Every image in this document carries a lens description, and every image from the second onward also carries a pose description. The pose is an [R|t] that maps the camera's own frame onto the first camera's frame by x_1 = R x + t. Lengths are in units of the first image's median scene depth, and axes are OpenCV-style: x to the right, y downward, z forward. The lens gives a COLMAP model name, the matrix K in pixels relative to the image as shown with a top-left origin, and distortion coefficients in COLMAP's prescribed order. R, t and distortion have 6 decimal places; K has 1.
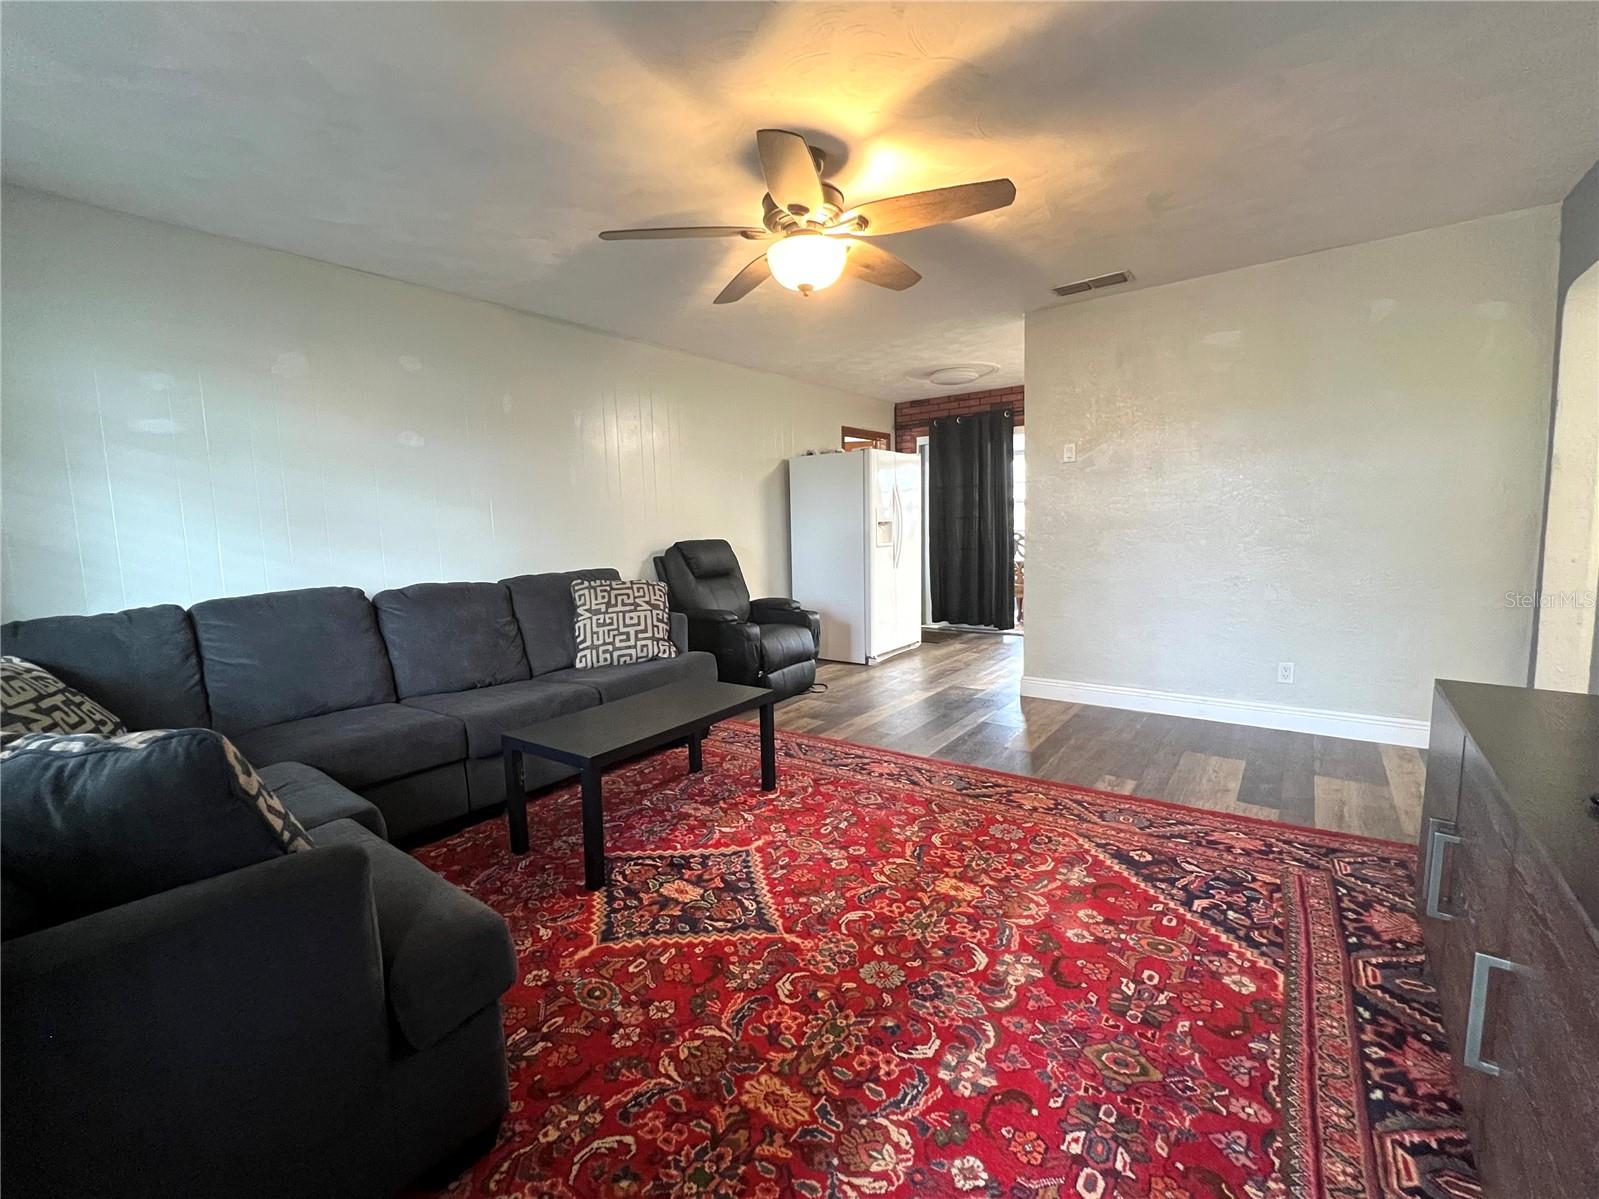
lens RADIAL K [[642.1, 0, 807.0], [0, 642.1, 589.8], [0, 0, 1]] dist [0.002094, 0.000745]
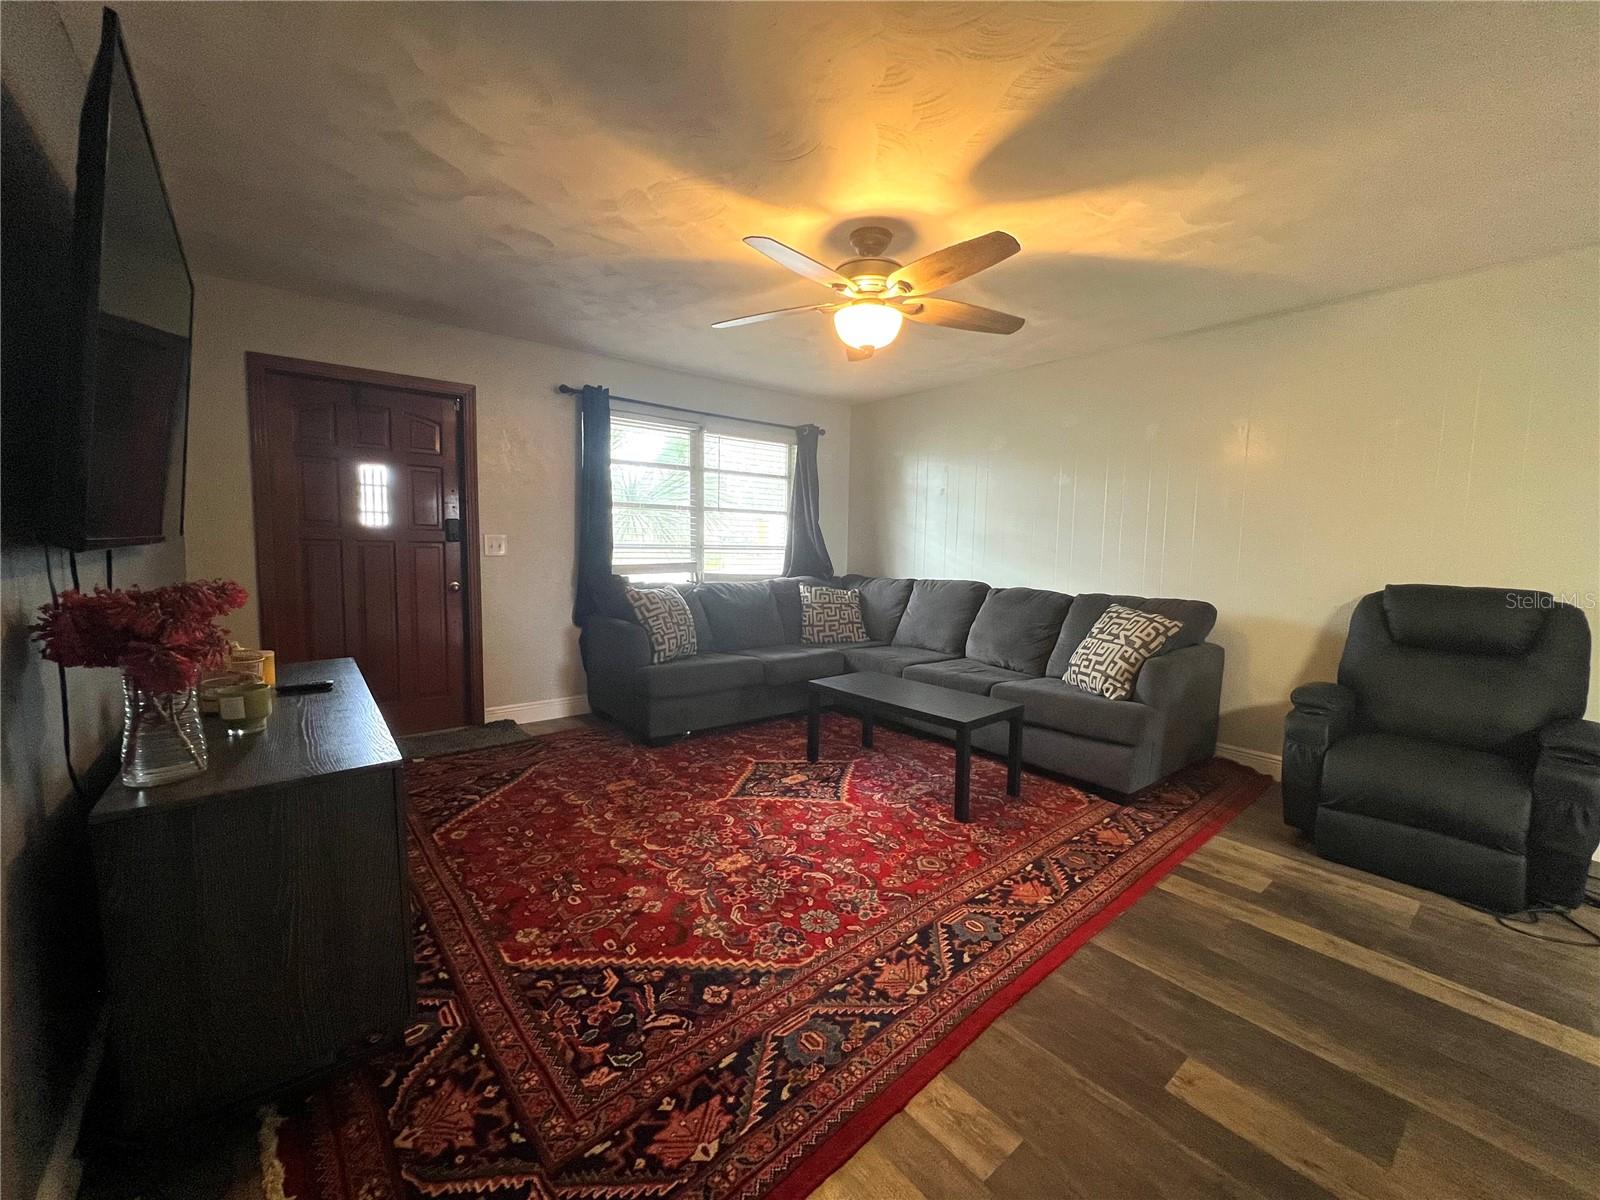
lens RADIAL K [[642.5, 0, 807.0], [0, 642.5, 603.5], [0, 0, 1]] dist [0.002094, 0.000745]
pose [[-0.214823, 0.118676, -0.969416, 1.230420], [-0.113988, 0.982759, 0.145570, -0.182456], [0.969978, 0.141774, -0.197592, 1.229420]]
